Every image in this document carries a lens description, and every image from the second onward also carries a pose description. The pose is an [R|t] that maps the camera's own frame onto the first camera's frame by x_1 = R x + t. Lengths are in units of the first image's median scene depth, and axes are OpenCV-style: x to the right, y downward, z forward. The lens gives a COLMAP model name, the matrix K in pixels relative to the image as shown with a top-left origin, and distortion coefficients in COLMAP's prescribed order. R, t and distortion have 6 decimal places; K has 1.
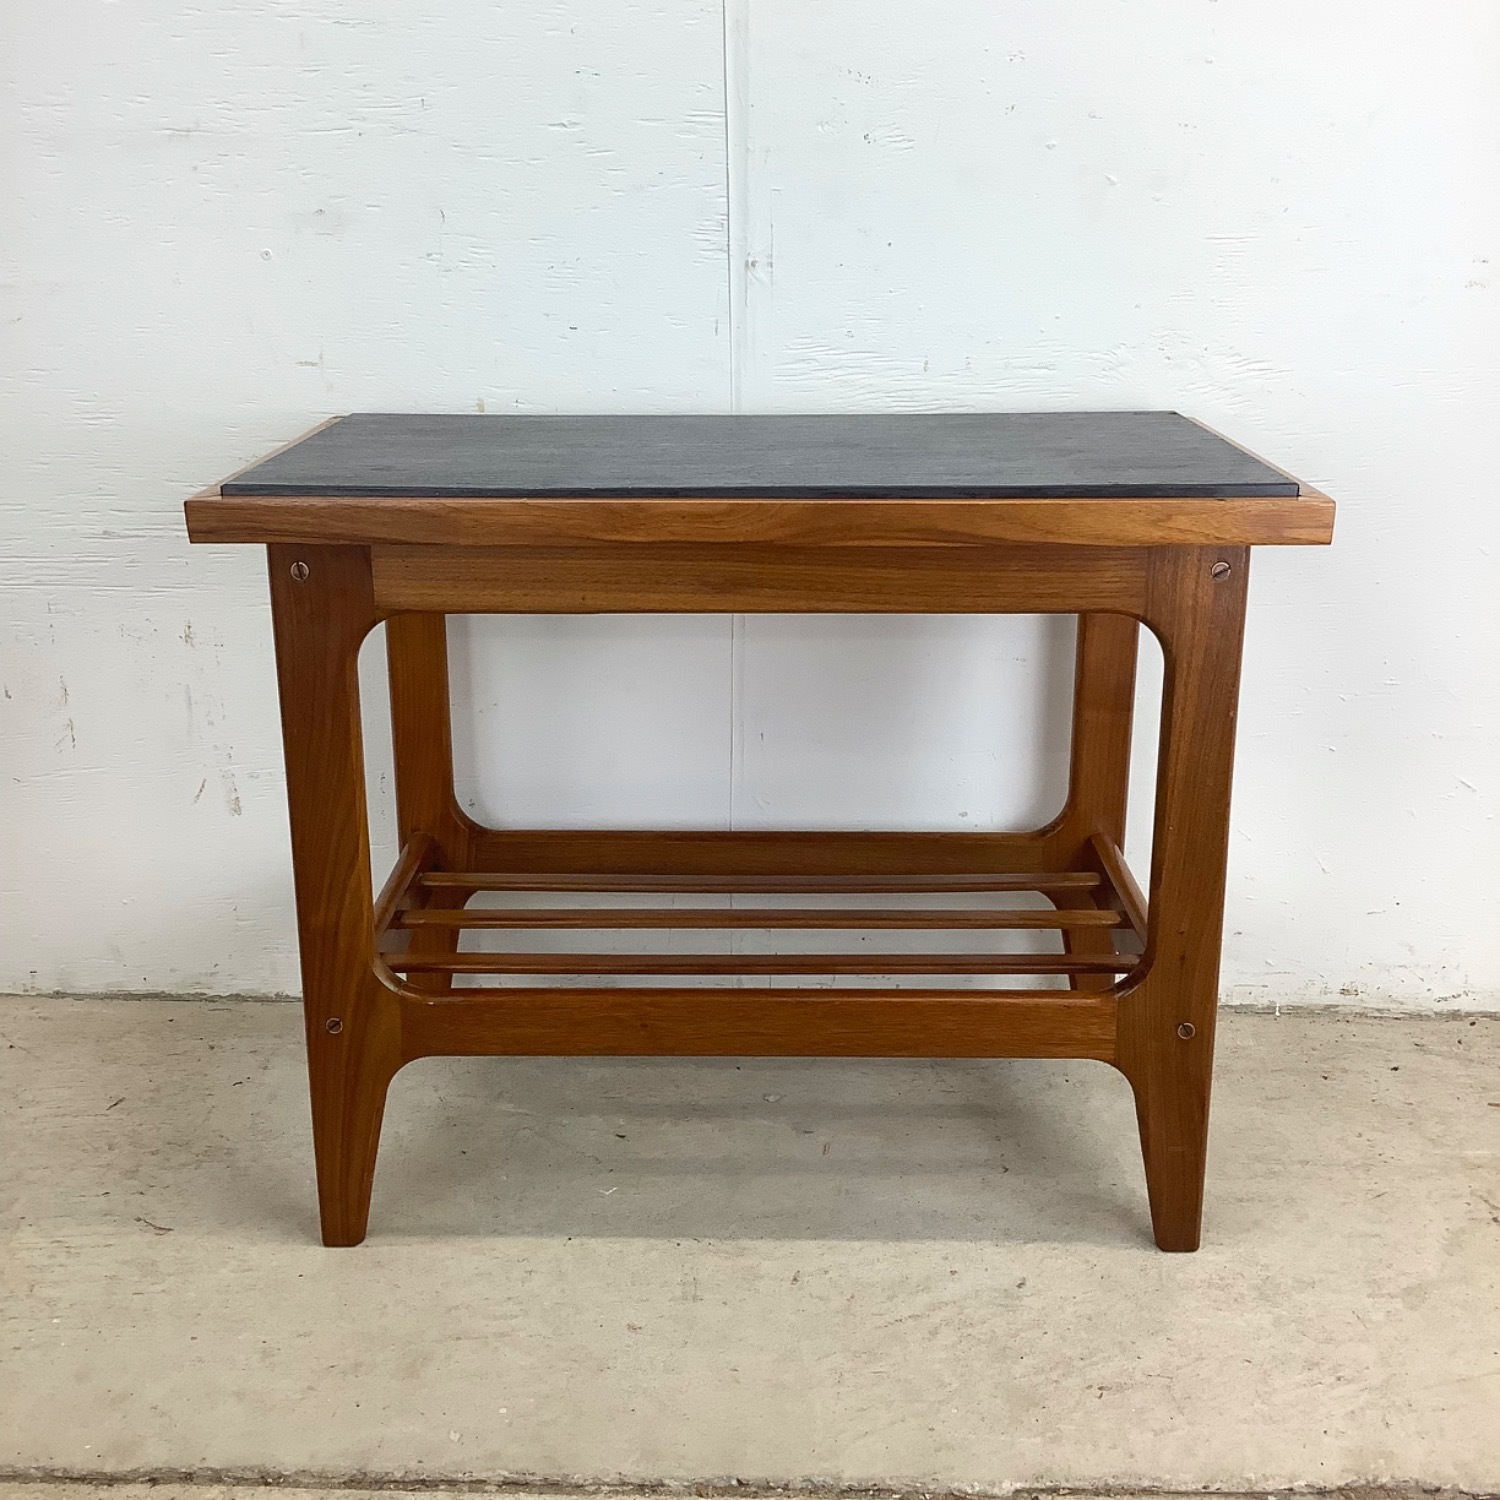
lens RADIAL K [[1831.7, 0, 745.0], [0, 1831.7, 747.1], [0, 0, 1]] dist [0.066673, 0.000000]
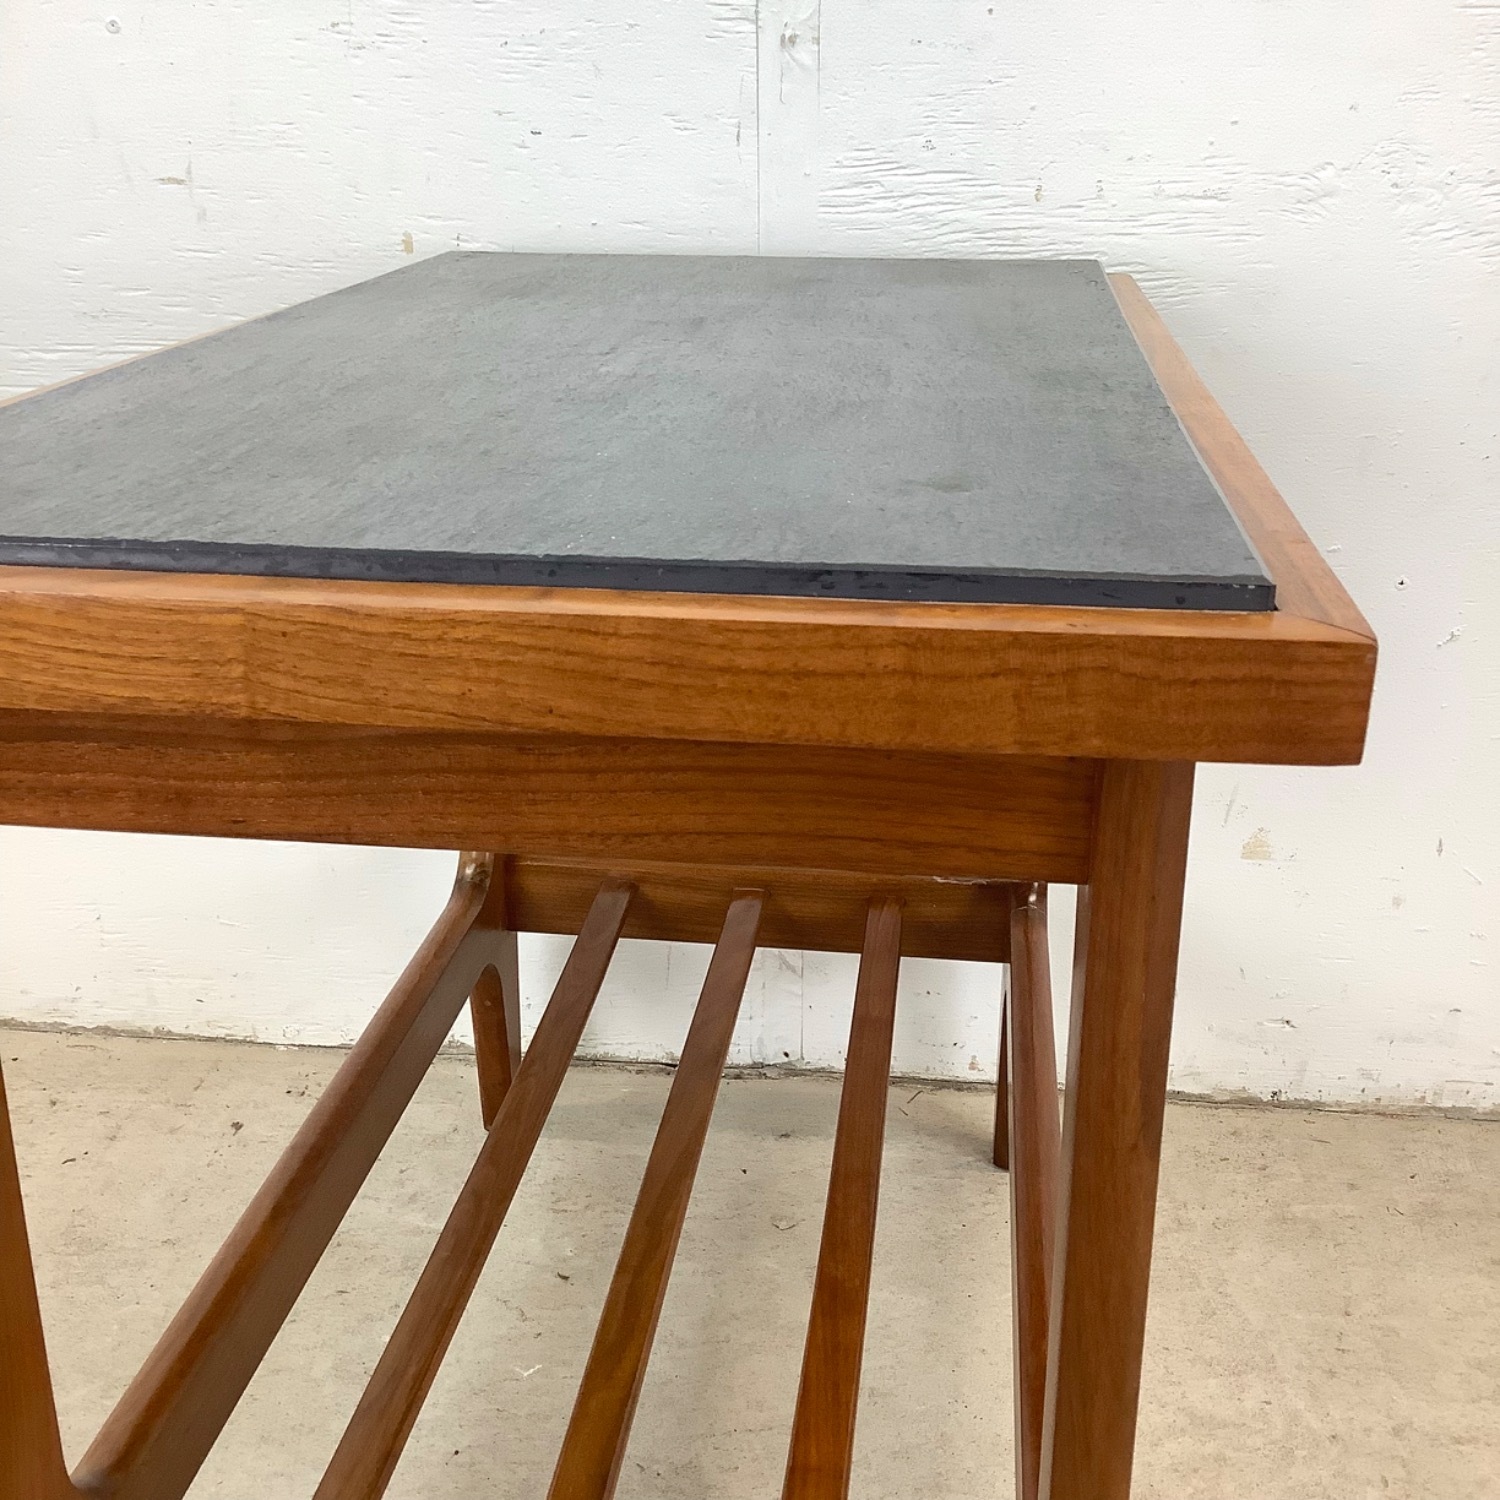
lens RADIAL K [[1831.7, 0, 746.1], [0, 1831.7, 743.8], [0, 0, 1]] dist [0.066673, 0.000000]
pose [[0.996590, 0.033934, -0.075206, 0.053769], [-0.031400, 0.998907, 0.034631, -0.022549], [0.076298, -0.032152, 0.996567, 0.324232]]
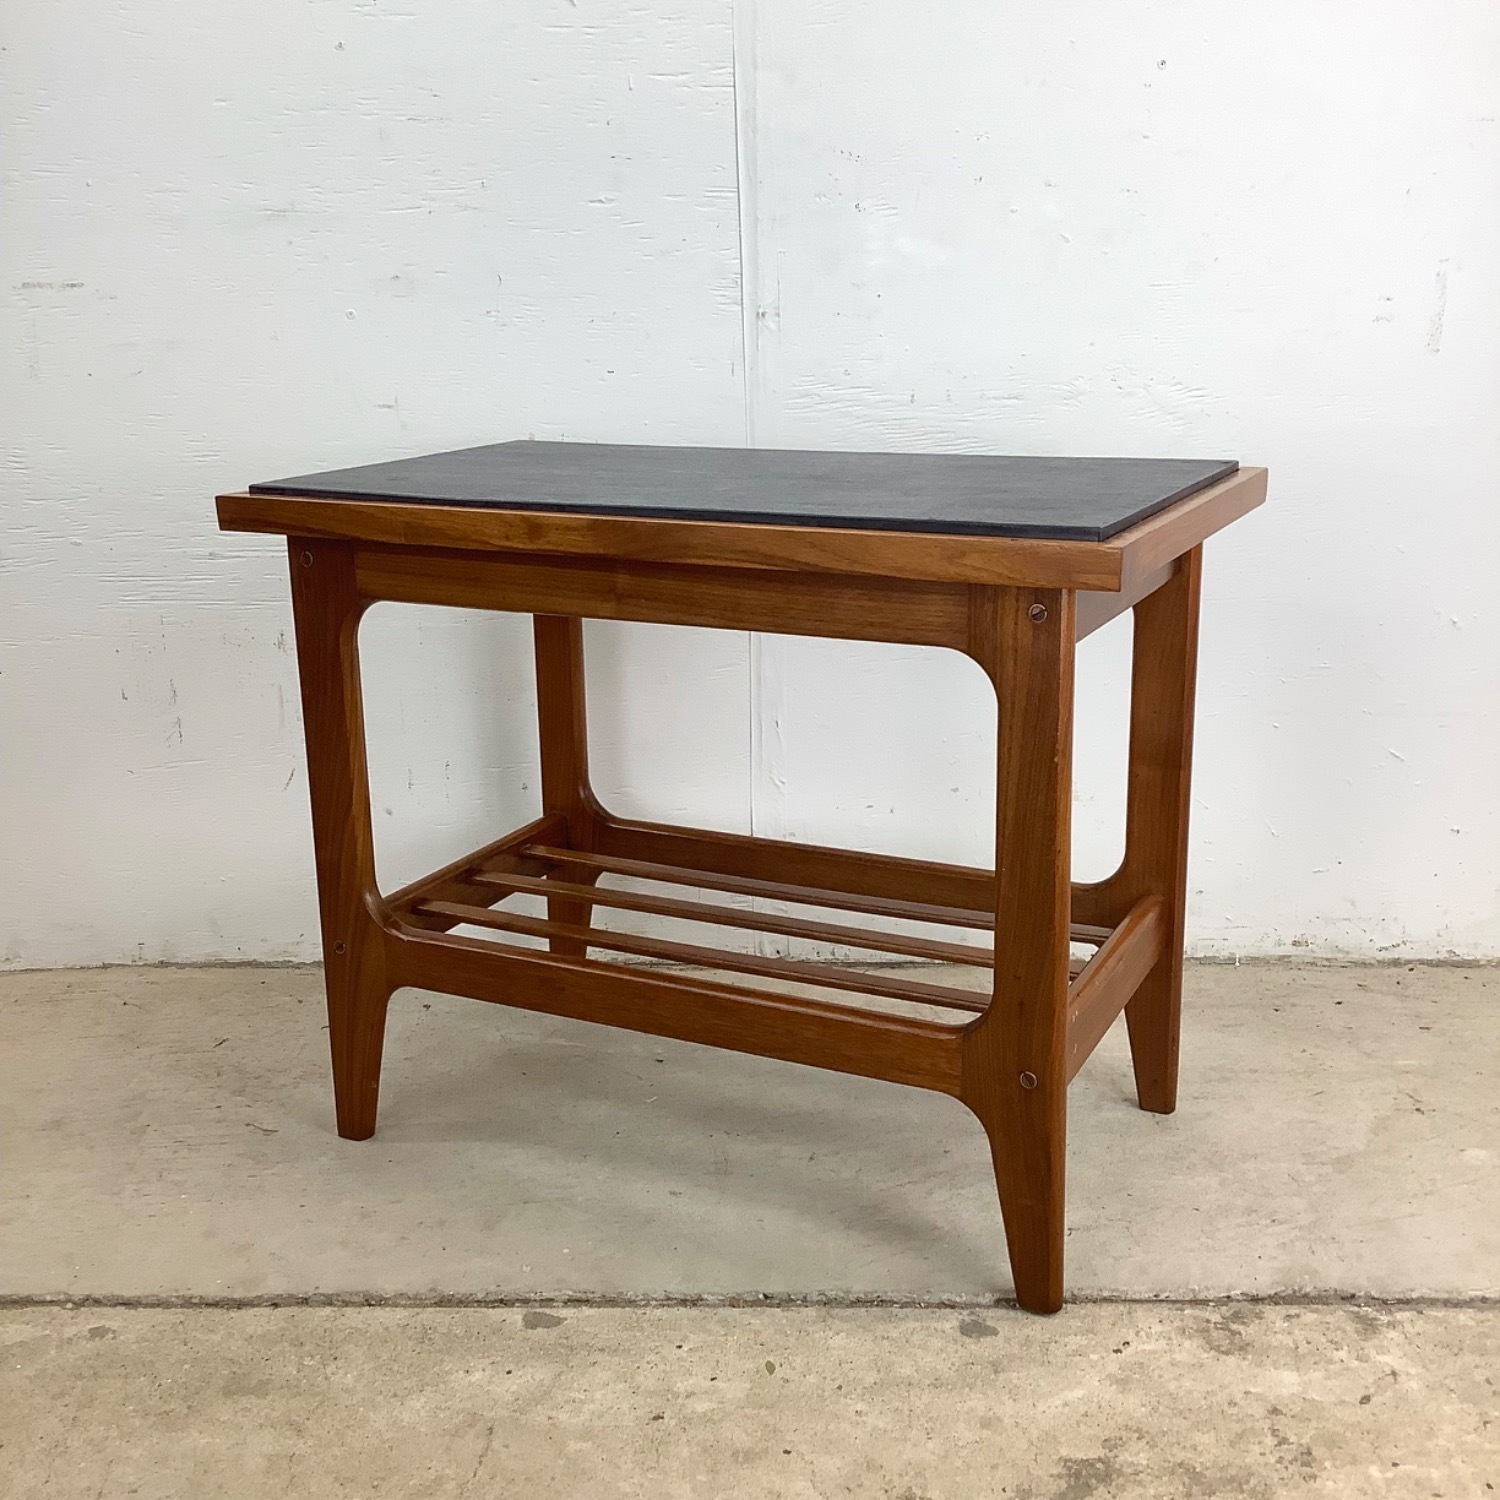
lens RADIAL K [[1831.7, 0, 741.7], [0, 1831.7, 737.5], [0, 0, 1]] dist [0.066673, 0.000000]
pose [[0.999796, -0.015404, -0.013074, 0.002219], [0.014545, 0.997880, -0.063434, 0.090168], [0.014023, 0.063231, 0.997900, -0.171221]]
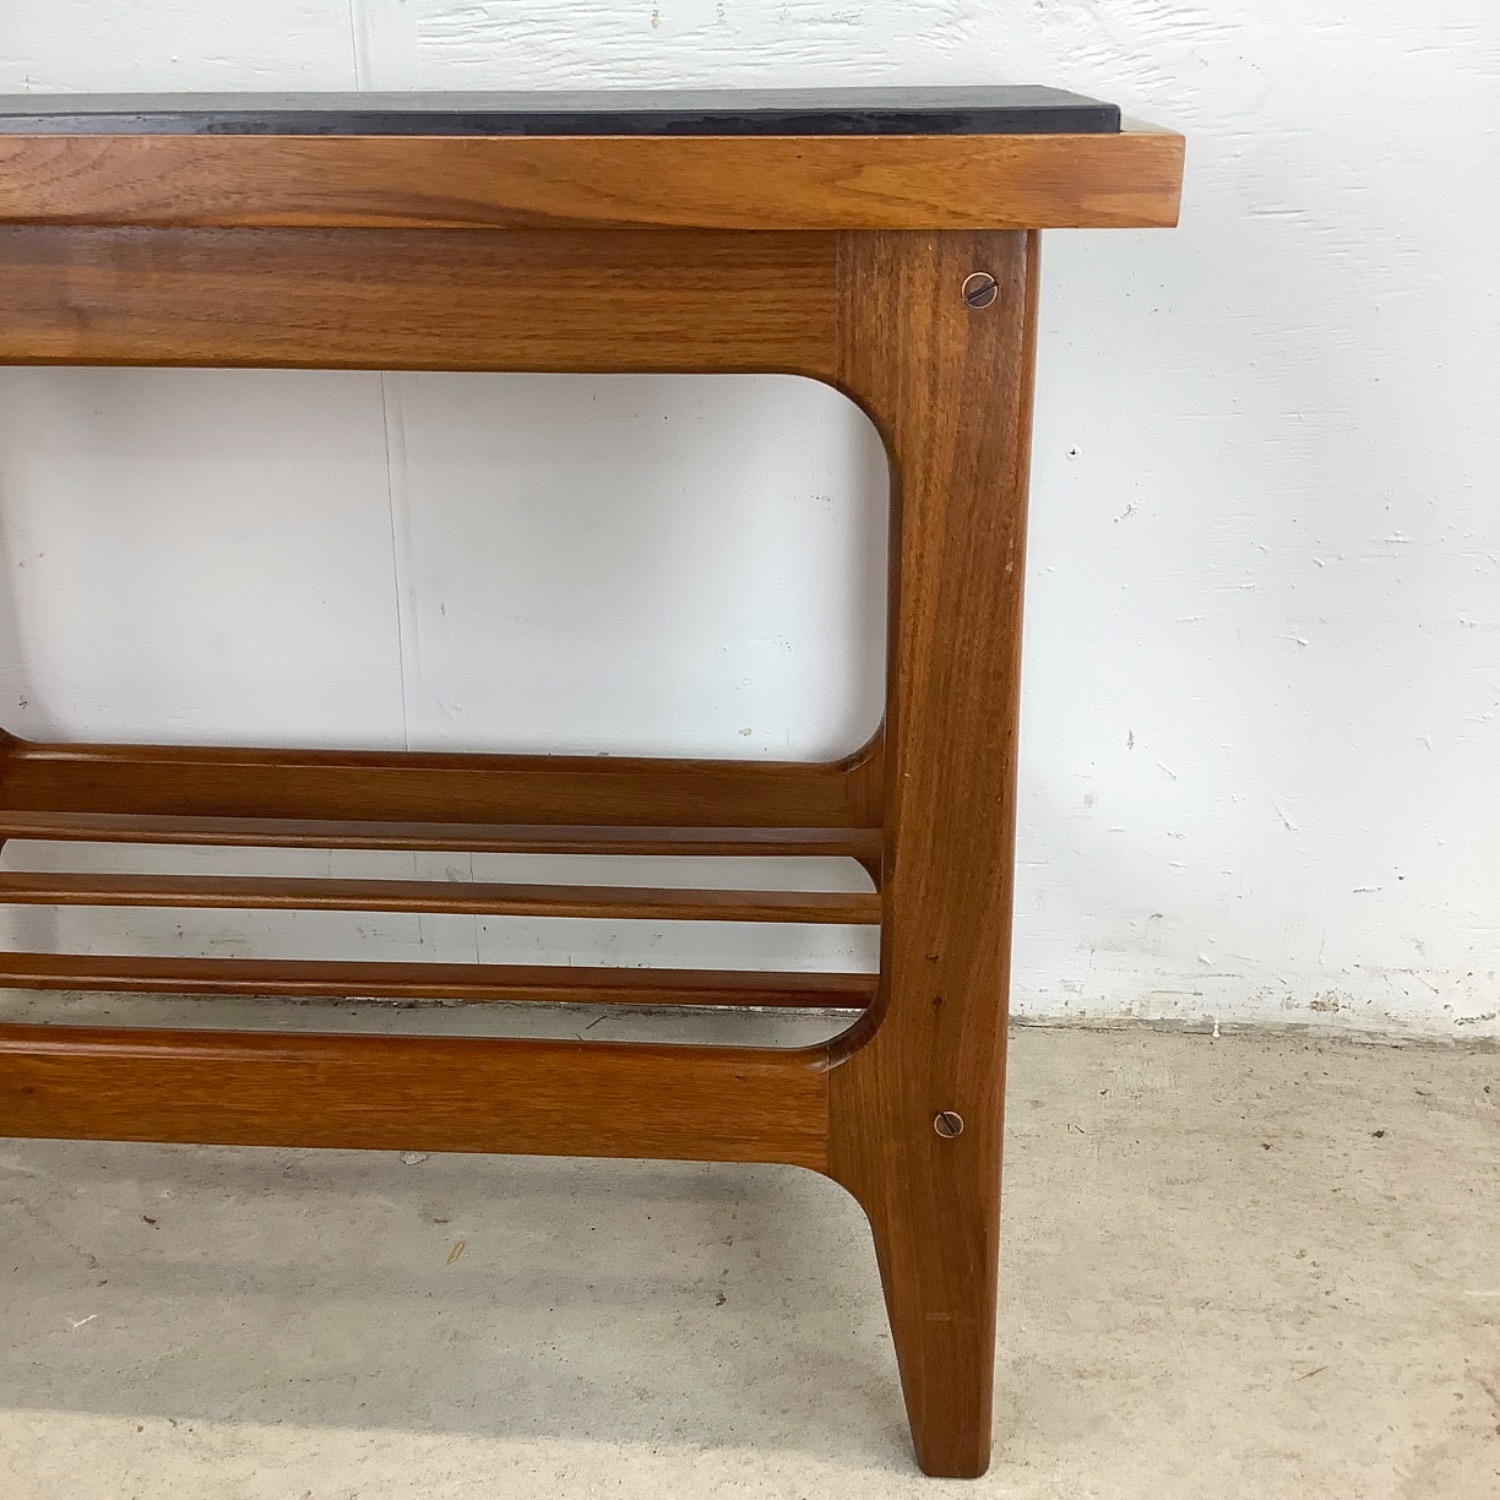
lens RADIAL K [[1831.7, 0, 752.2], [0, 1831.7, 748.2], [0, 0, 1]] dist [0.066673, 0.000000]
pose [[0.997873, 0.019426, -0.062220, 0.196516], [-0.015767, 0.998146, 0.058781, 0.004040], [0.063247, -0.057675, 0.996330, 0.400623]]
